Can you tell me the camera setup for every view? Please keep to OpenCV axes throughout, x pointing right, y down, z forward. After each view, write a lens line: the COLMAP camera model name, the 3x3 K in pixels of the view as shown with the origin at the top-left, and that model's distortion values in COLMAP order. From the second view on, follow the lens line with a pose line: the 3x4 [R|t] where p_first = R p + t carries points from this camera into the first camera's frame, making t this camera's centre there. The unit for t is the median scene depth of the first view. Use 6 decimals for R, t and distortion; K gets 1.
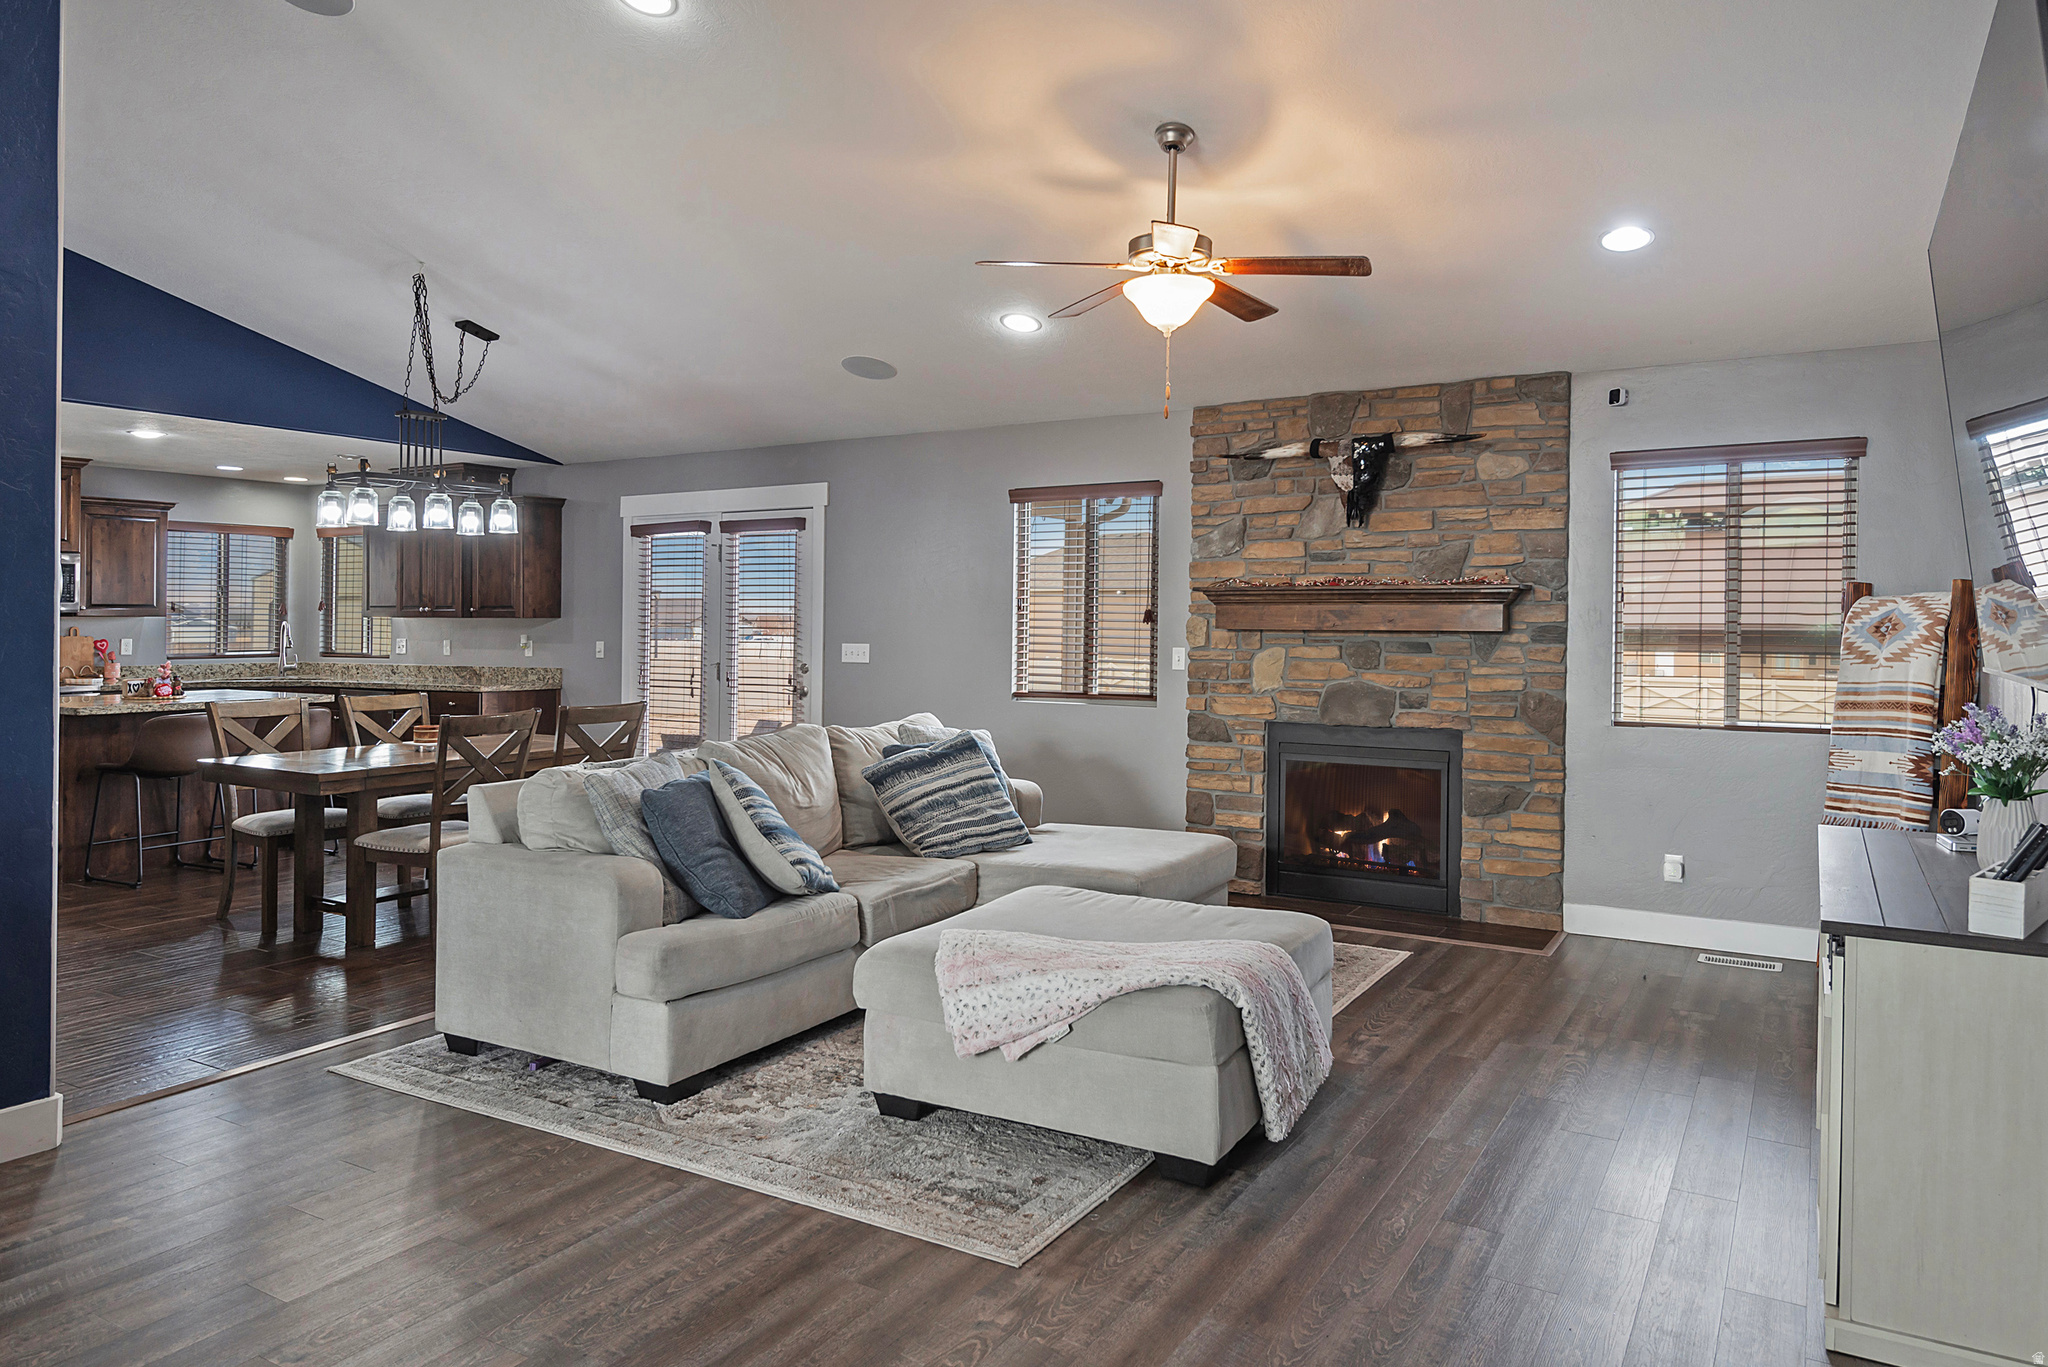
lens RADIAL K [[1357.4, 0, 1032.1], [0, 1357.4, 659.0], [0, 0, 1]] dist [0.015679, -0.004598]
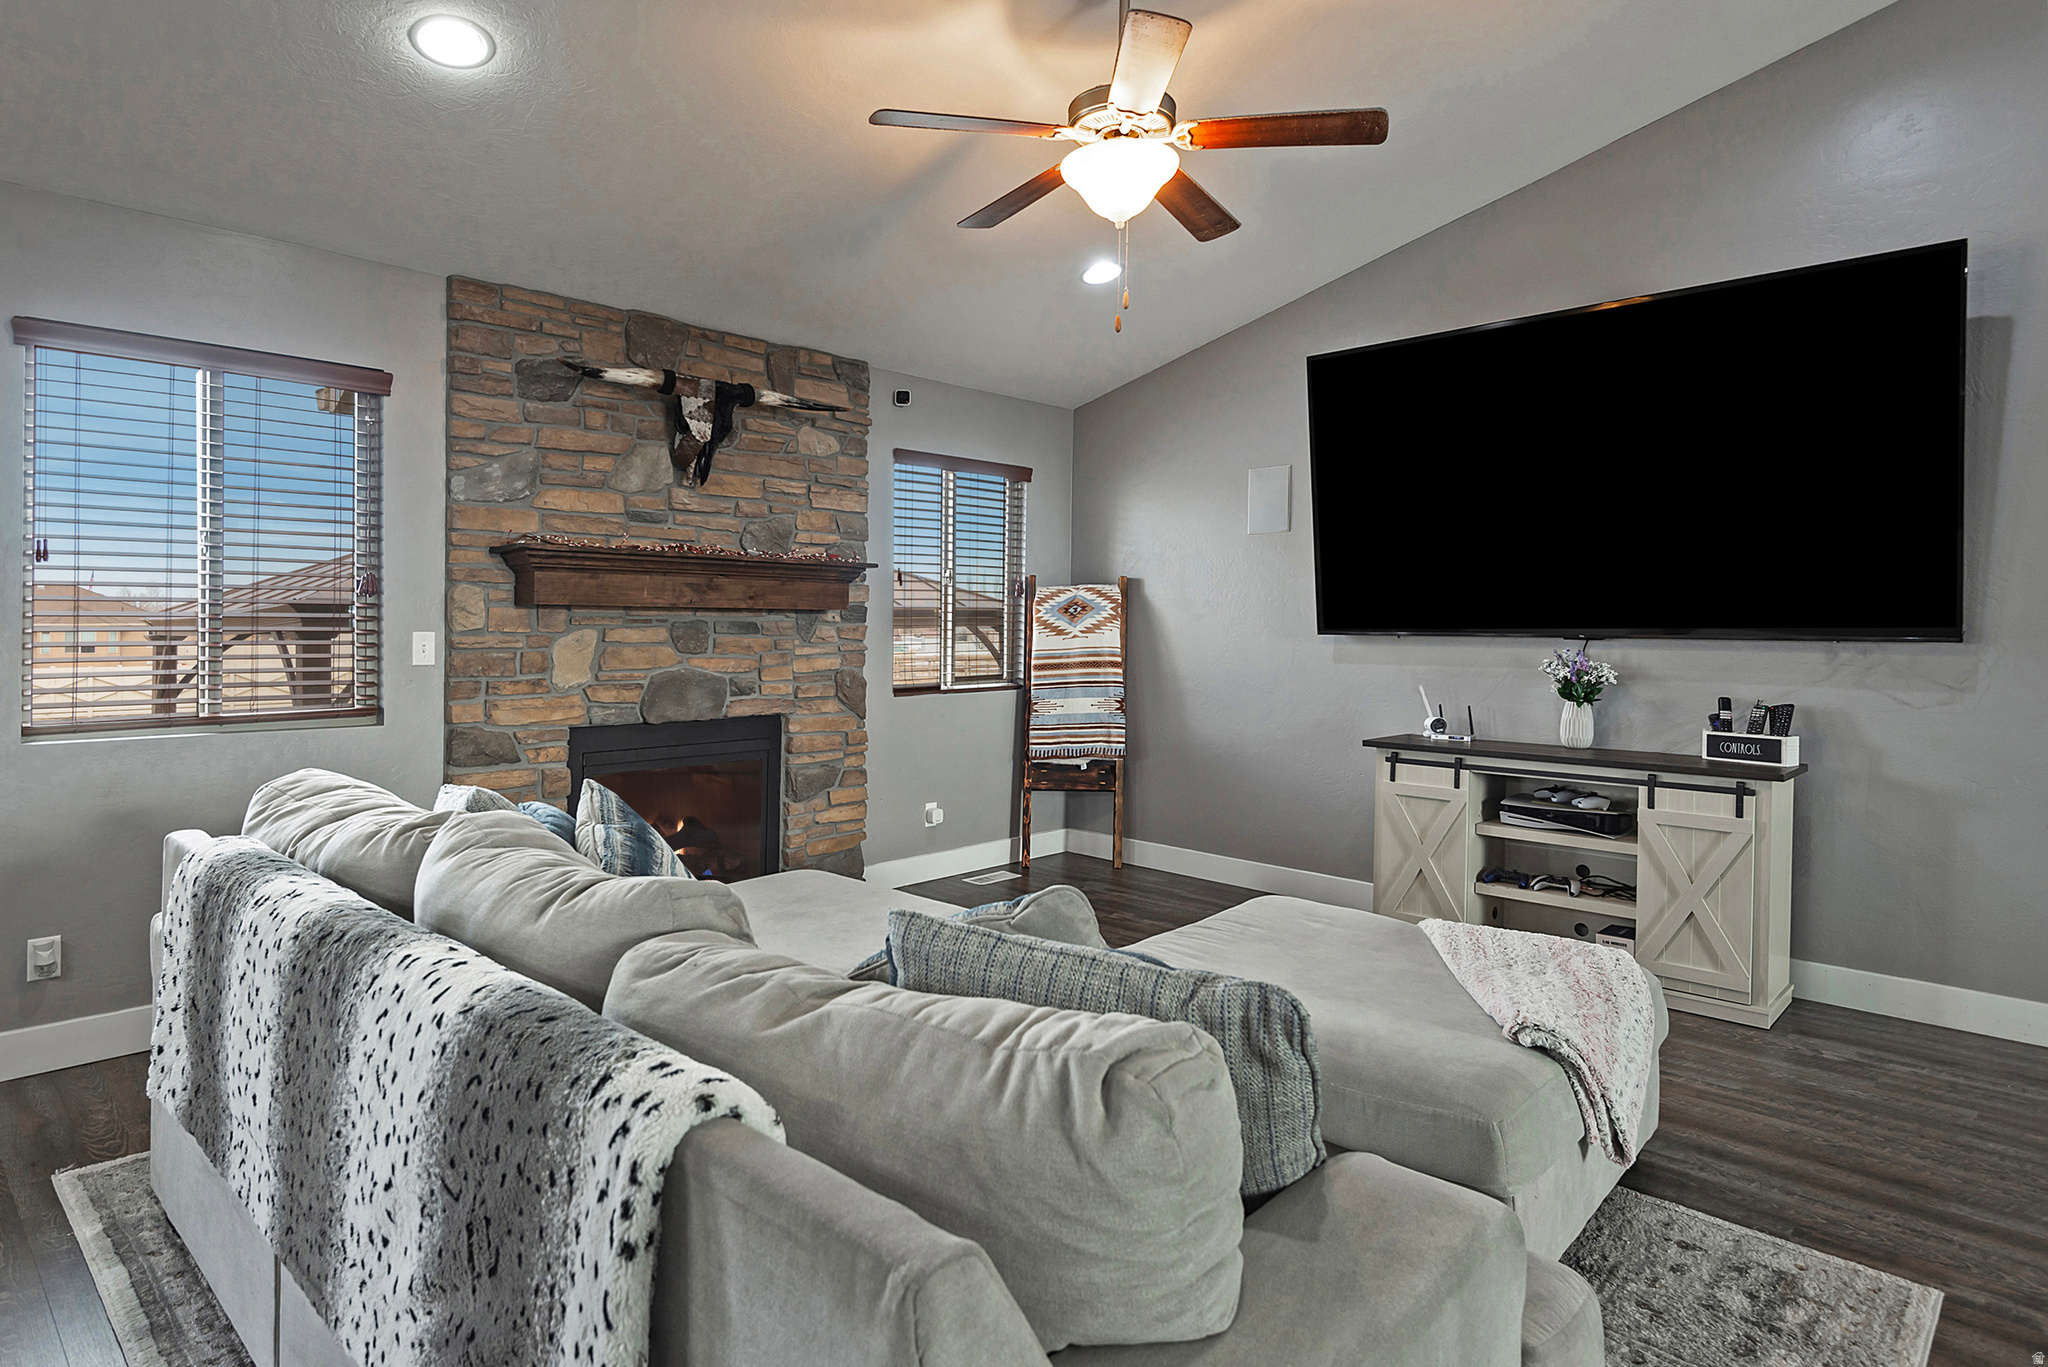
lens RADIAL K [[1103.8, 0, 1025.0], [0, 1103.8, 662.6], [0, 0, 1]] dist [0.028454, -0.001110]
pose [[0.215287, -0.037889, 0.975815, -0.372727], [0.020279, 0.999205, 0.034323, -0.006339], [-0.976340, 0.012399, 0.215884, 0.617373]]
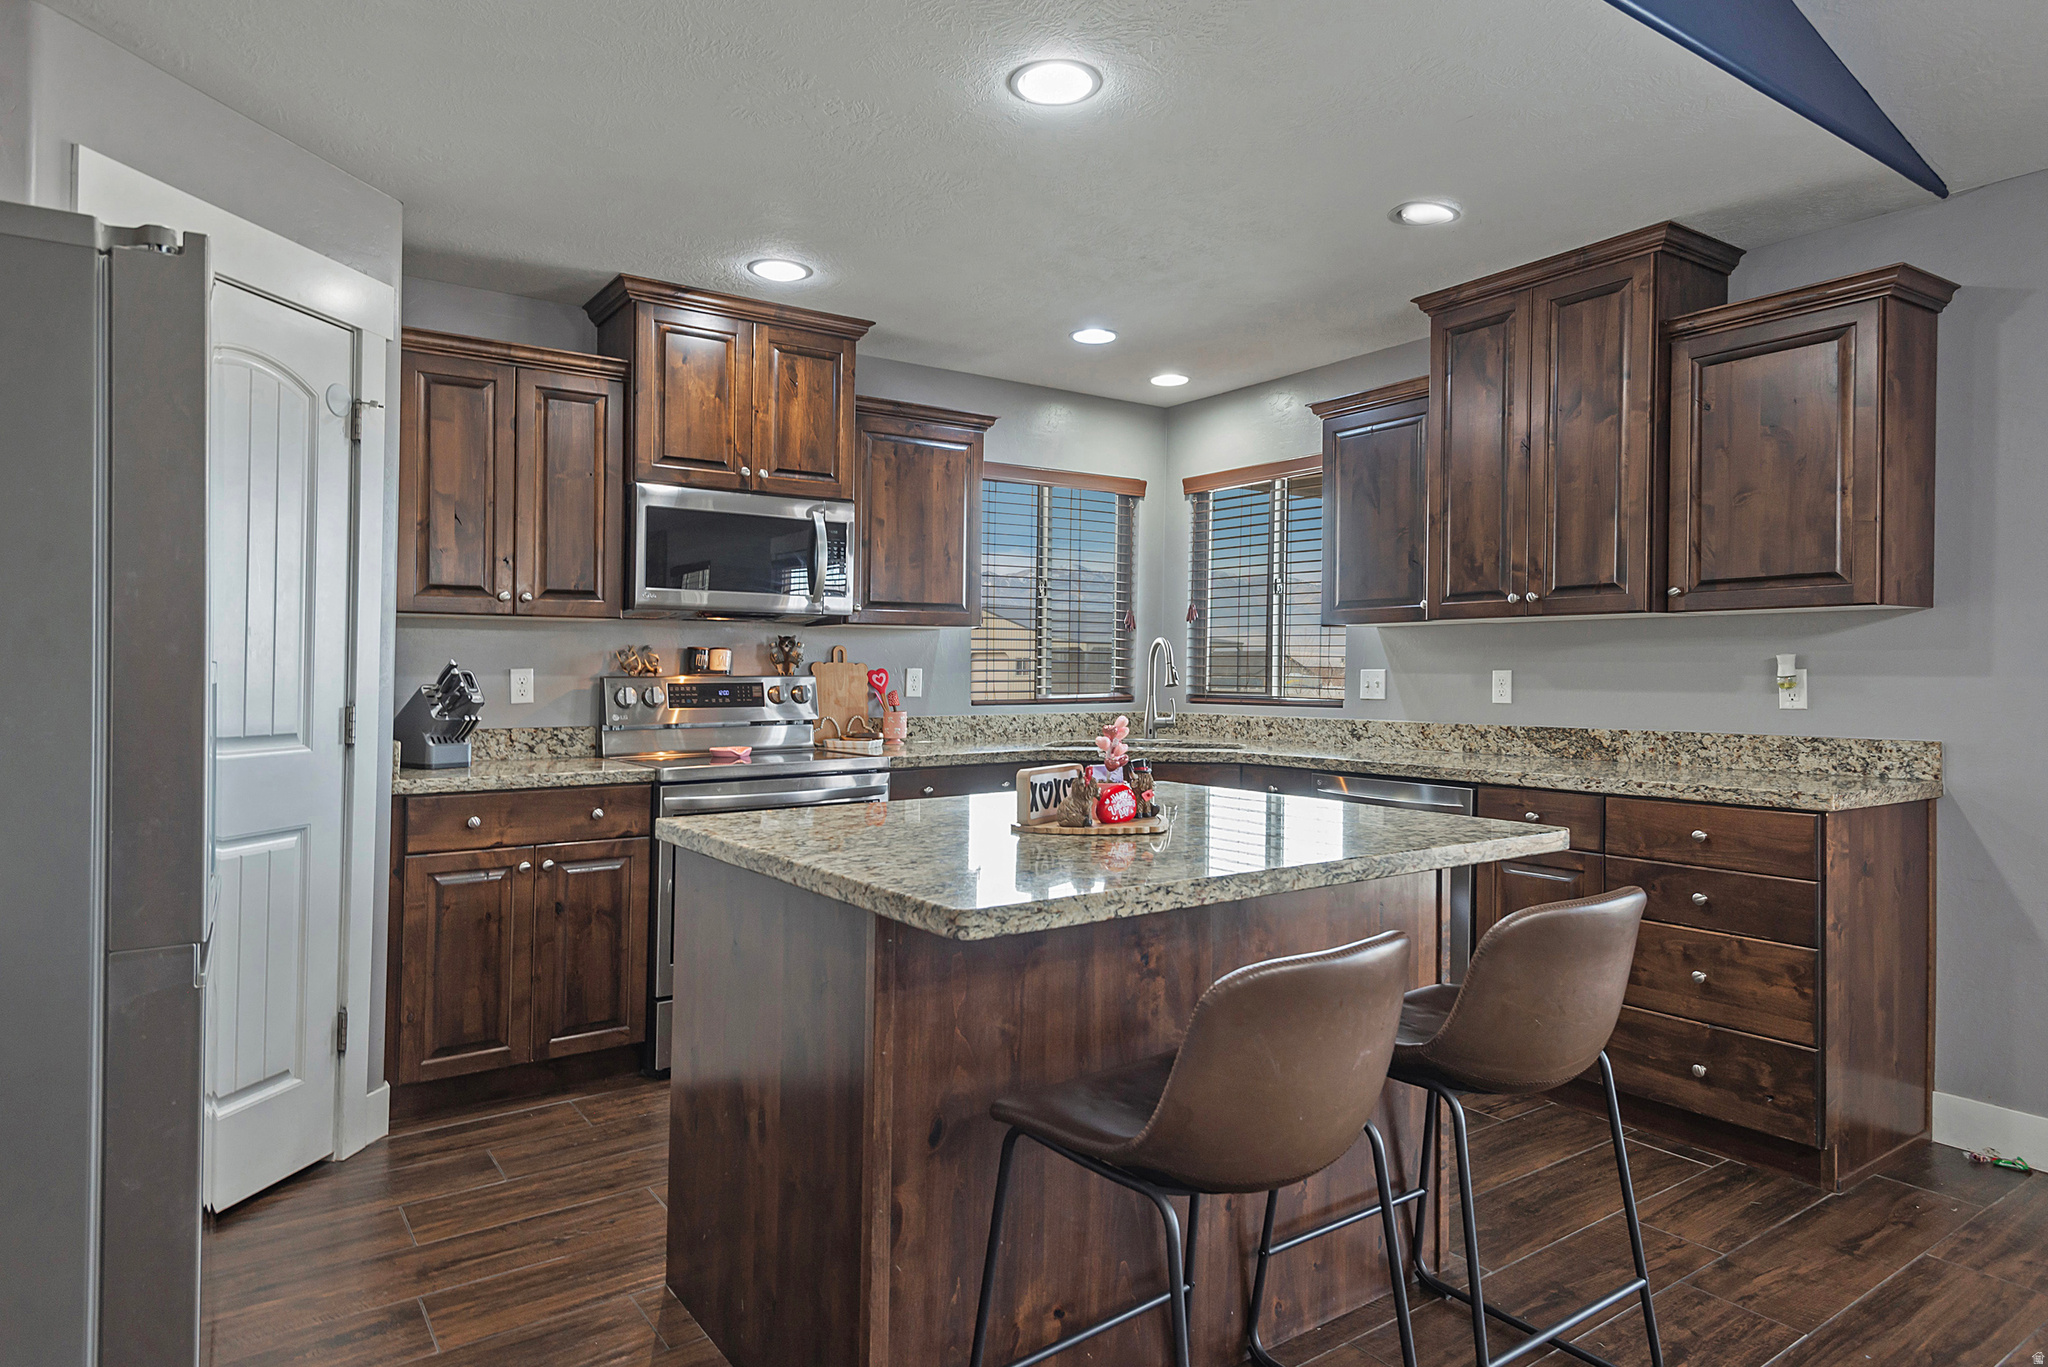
lens RADIAL K [[1172.9, 0, 1024.0], [0, 1172.9, 683.5], [0, 0, 1]] dist [0.041885, -0.000879]
pose [[0.916506, -0.000637, -0.400020, -0.673799], [-0.005742, 0.999875, -0.014747, -0.002870], [0.399980, 0.015813, 0.916388, 0.904011]]
